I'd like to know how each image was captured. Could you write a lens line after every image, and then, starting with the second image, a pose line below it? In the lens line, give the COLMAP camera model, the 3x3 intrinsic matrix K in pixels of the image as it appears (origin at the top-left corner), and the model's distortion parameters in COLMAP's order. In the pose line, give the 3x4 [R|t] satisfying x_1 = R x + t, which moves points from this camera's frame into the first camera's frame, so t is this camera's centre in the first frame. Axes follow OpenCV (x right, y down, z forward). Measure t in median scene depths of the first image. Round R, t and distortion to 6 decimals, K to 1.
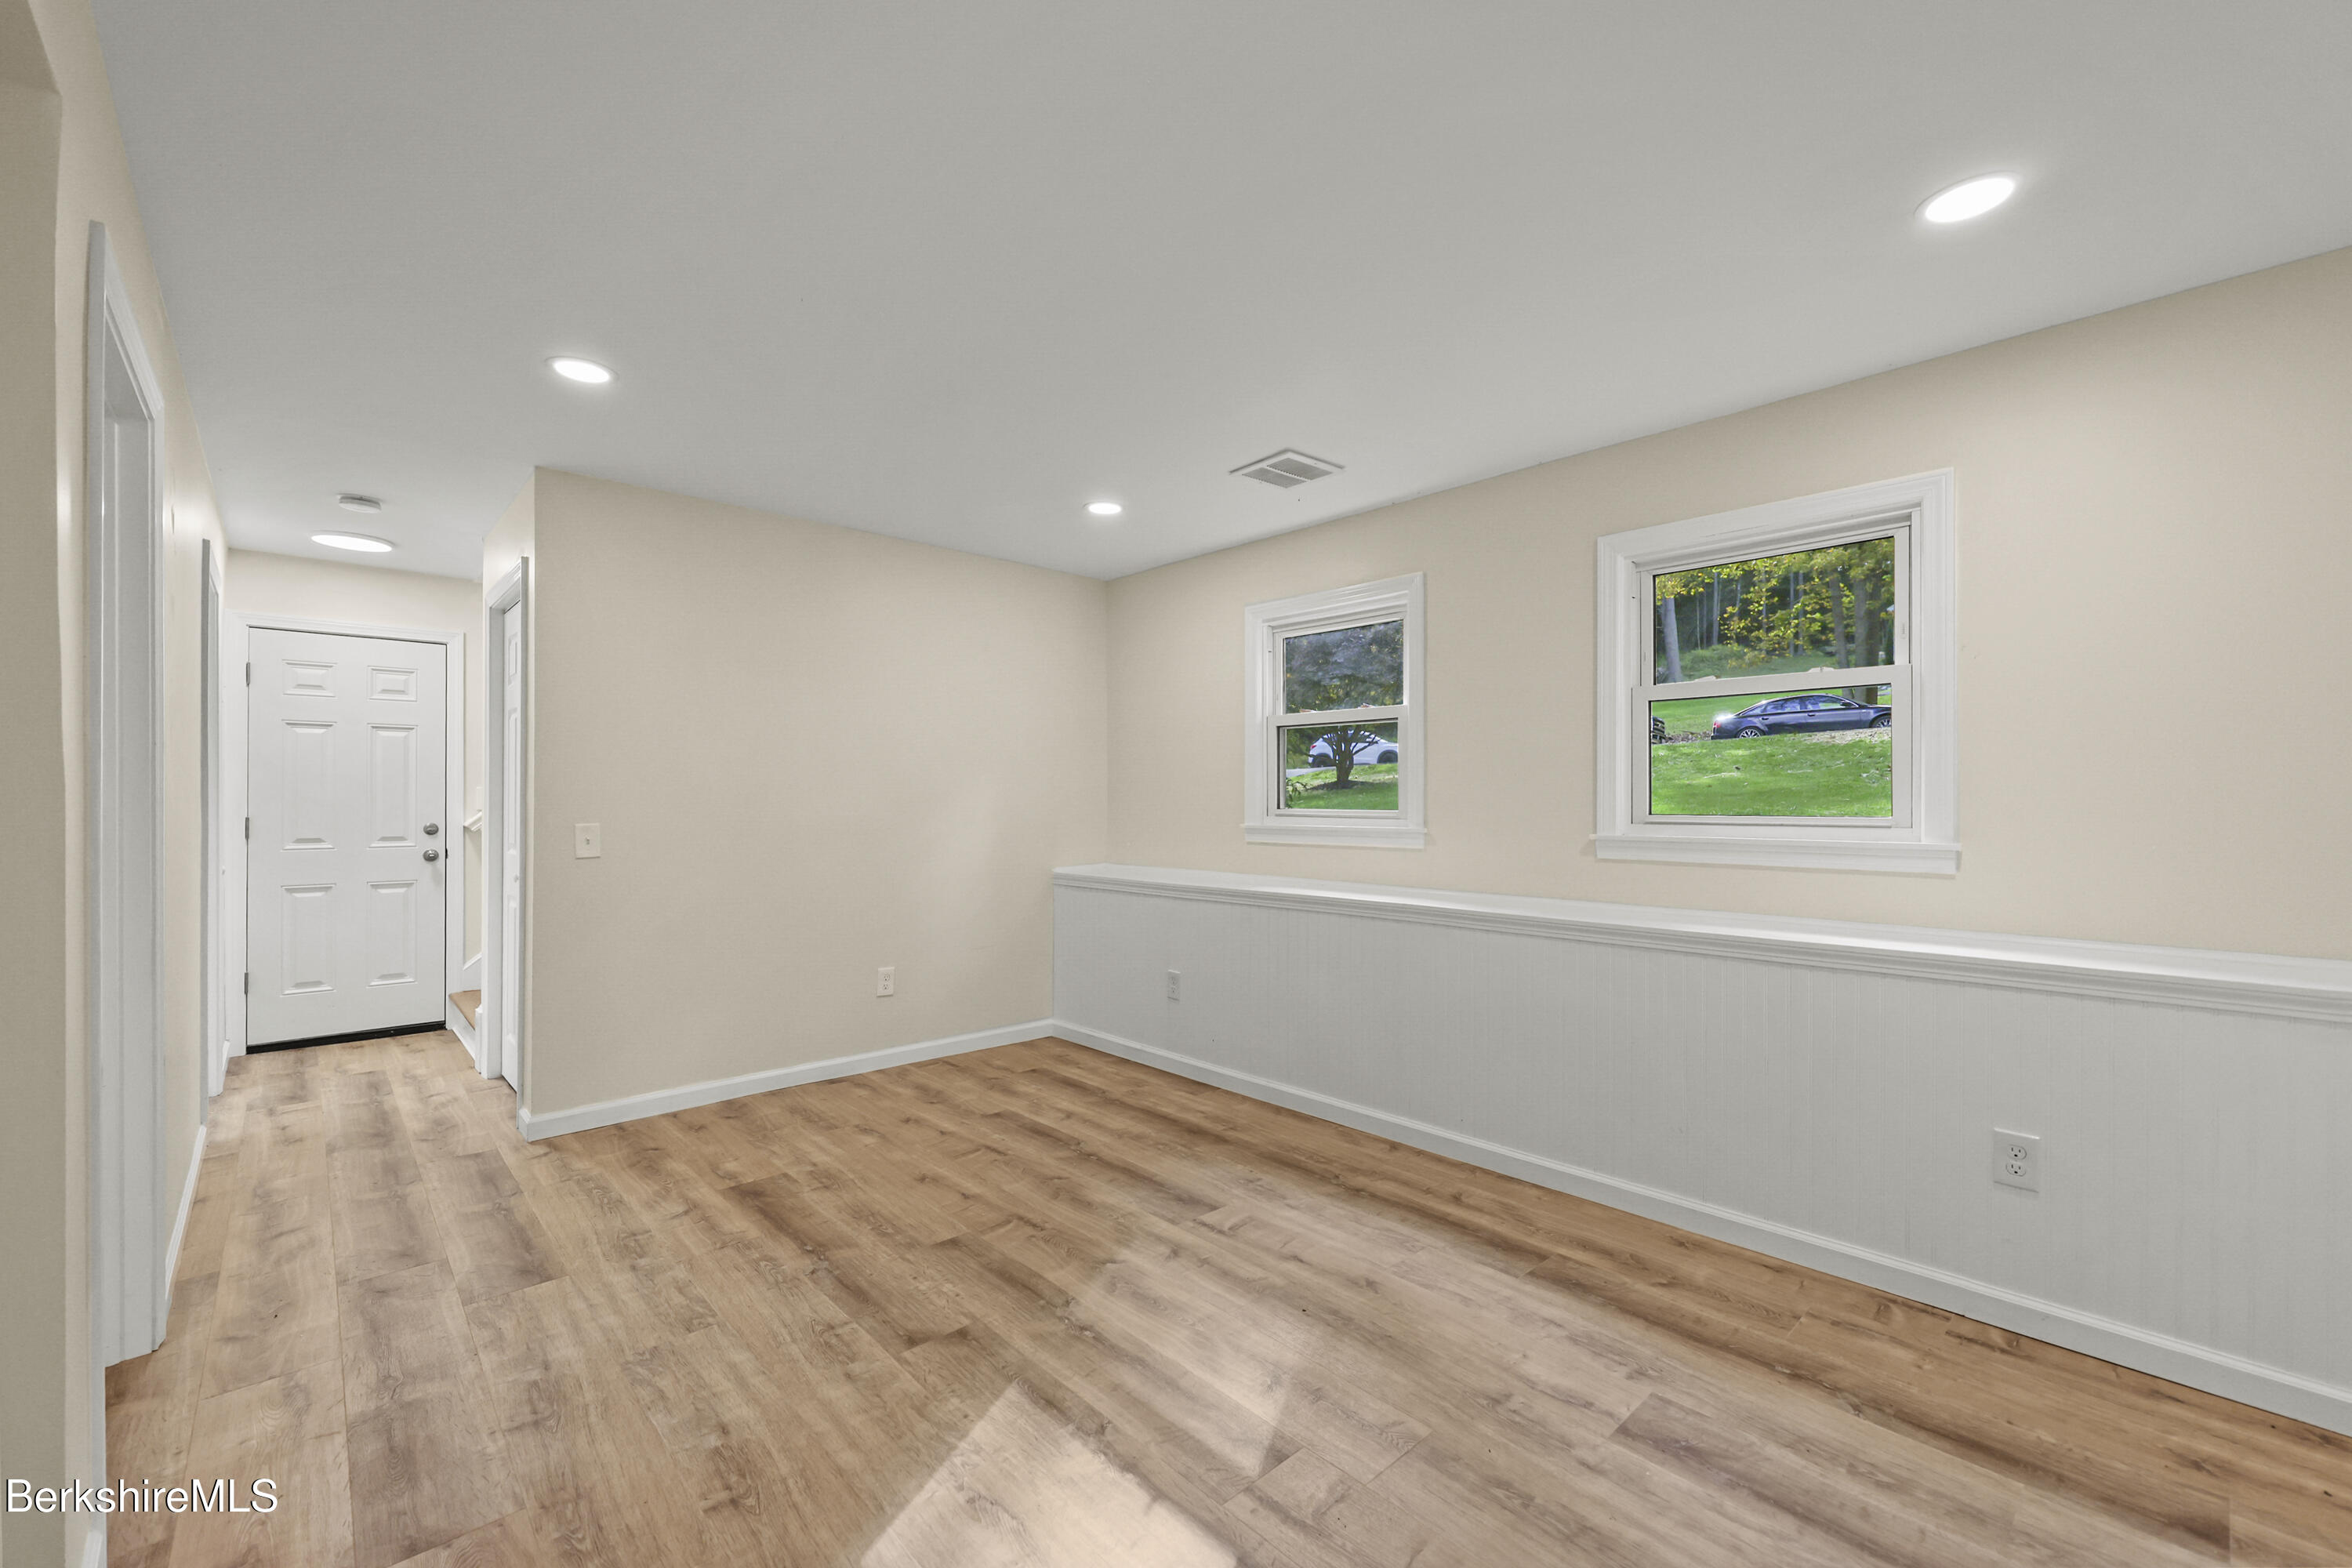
lens RADIAL K [[960.9, 0, 1183.0], [0, 960.9, 789.7], [0, 0, 1]] dist [-0.001940, 0.000043]
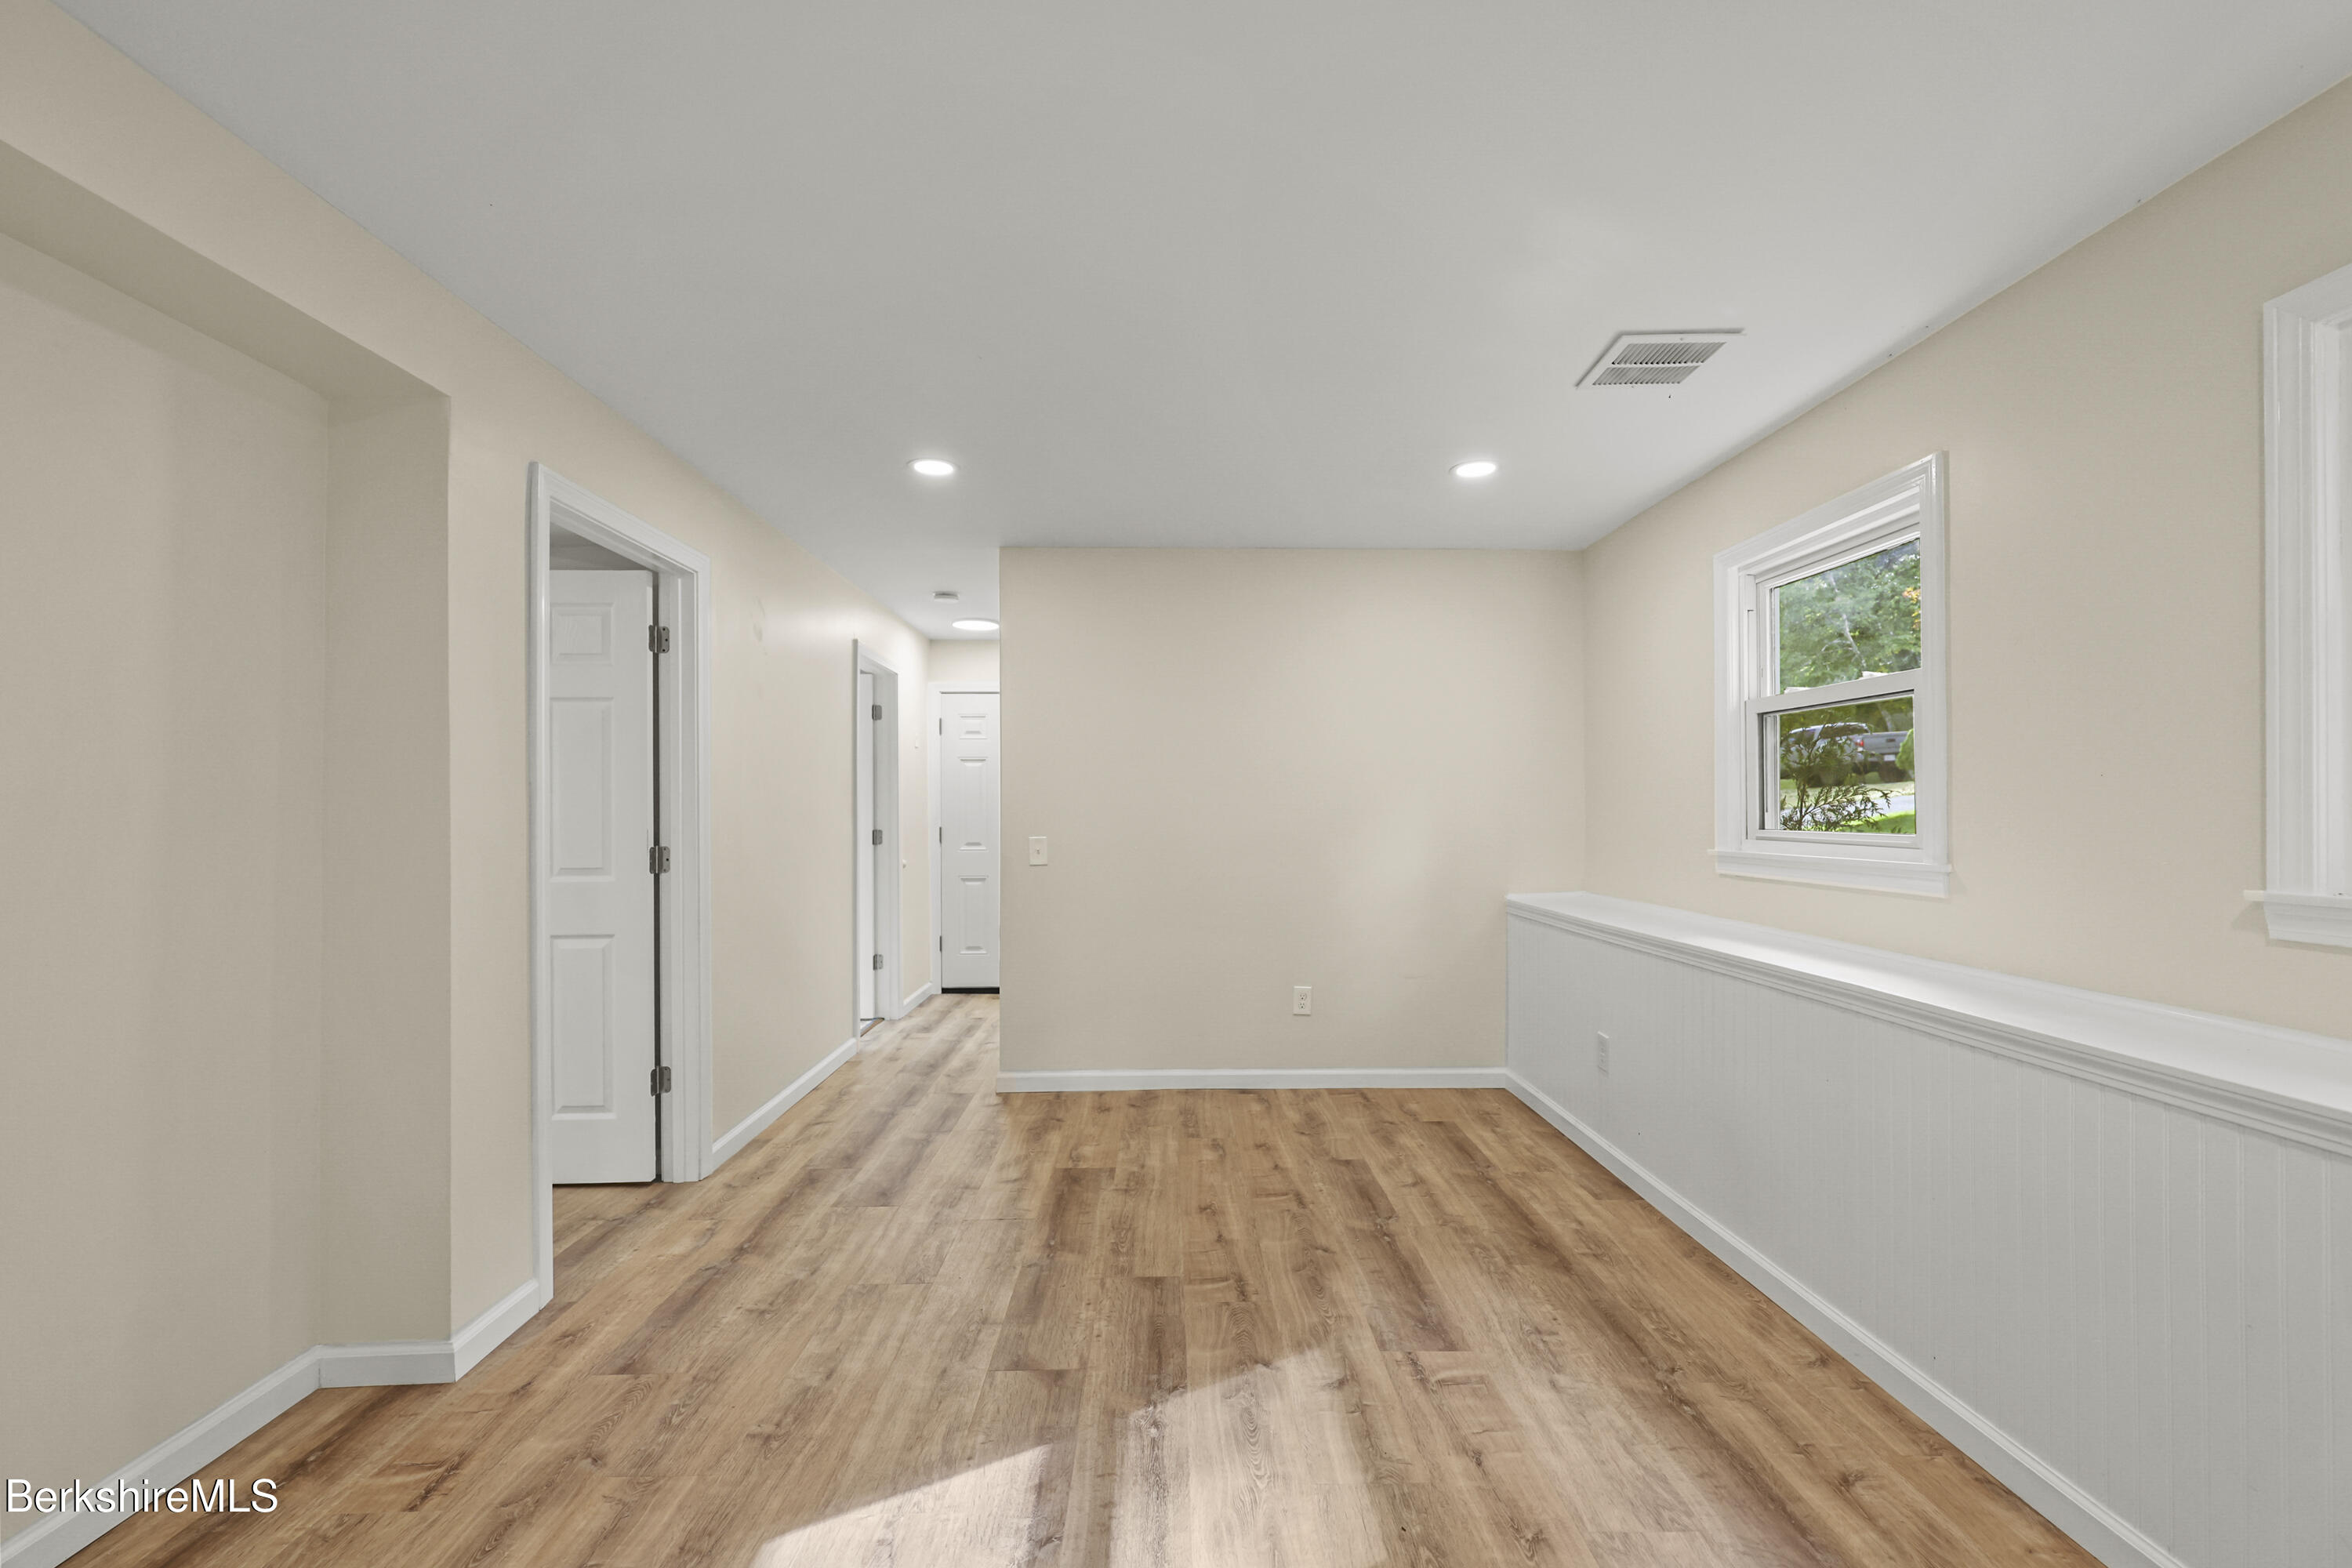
lens RADIAL K [[960.9, 0, 1177.5], [0, 960.9, 800.3], [0, 0, 1]] dist [-0.001940, 0.000043]
pose [[0.745967, -0.008725, -0.665926, 0.335620], [0.009420, 0.999952, -0.002548, -0.005639], [0.665917, -0.004372, 0.746013, 0.239822]]
